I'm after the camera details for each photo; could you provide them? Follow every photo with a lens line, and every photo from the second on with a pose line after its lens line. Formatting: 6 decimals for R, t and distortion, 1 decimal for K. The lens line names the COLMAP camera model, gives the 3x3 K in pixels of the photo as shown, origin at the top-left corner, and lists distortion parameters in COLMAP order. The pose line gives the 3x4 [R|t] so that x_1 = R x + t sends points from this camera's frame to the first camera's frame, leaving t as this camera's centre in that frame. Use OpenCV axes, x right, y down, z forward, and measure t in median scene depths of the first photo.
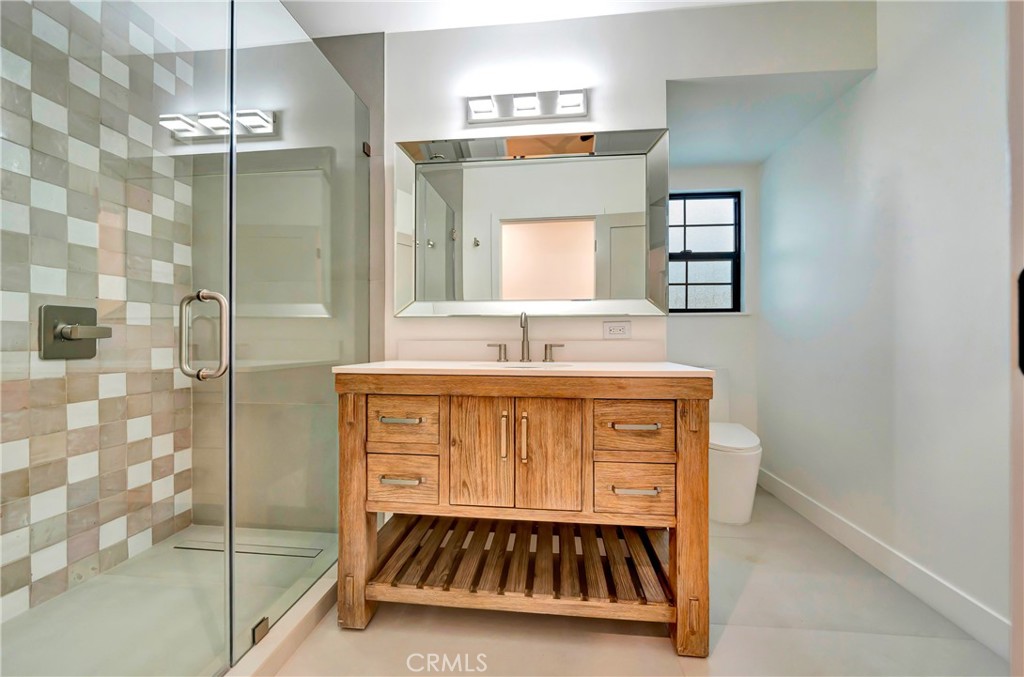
lens RADIAL K [[386.1, 0, 512.0], [0, 386.1, 338.5], [0, 0, 1]] dist [-0.000132, -0.000143]
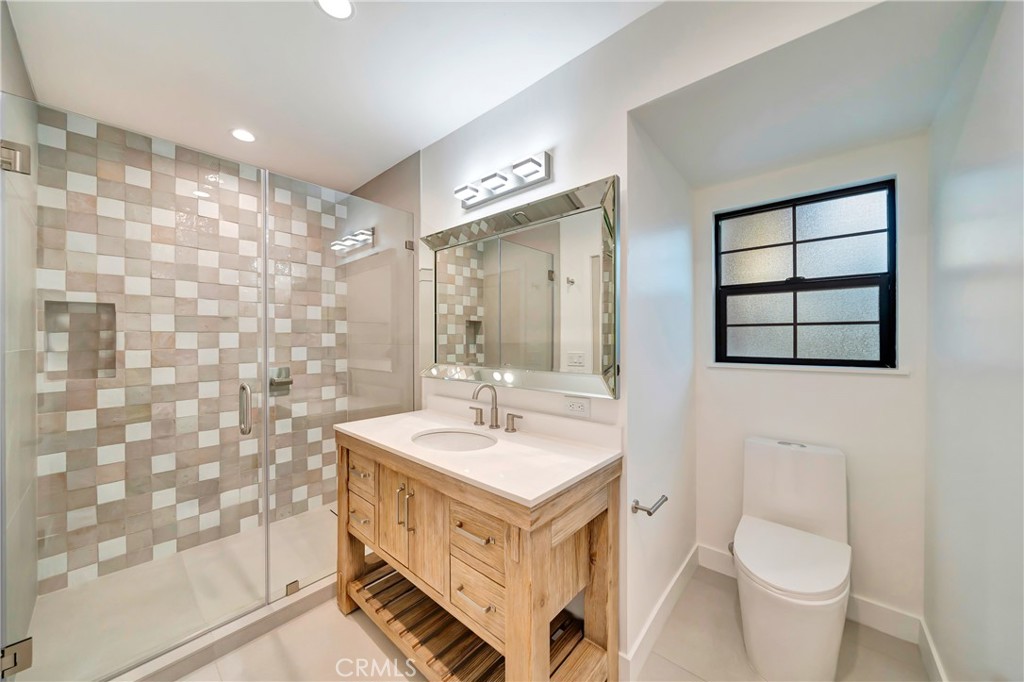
lens RADIAL K [[355.5, 0, 504.6], [0, 355.5, 342.0], [0, 0, 1]] dist [0.000243, 0.000018]
pose [[0.813561, -0.000714, -0.581480, 0.607450], [0.005794, 0.999960, 0.006879, -0.176095], [0.581451, -0.008966, 0.813532, 0.215438]]
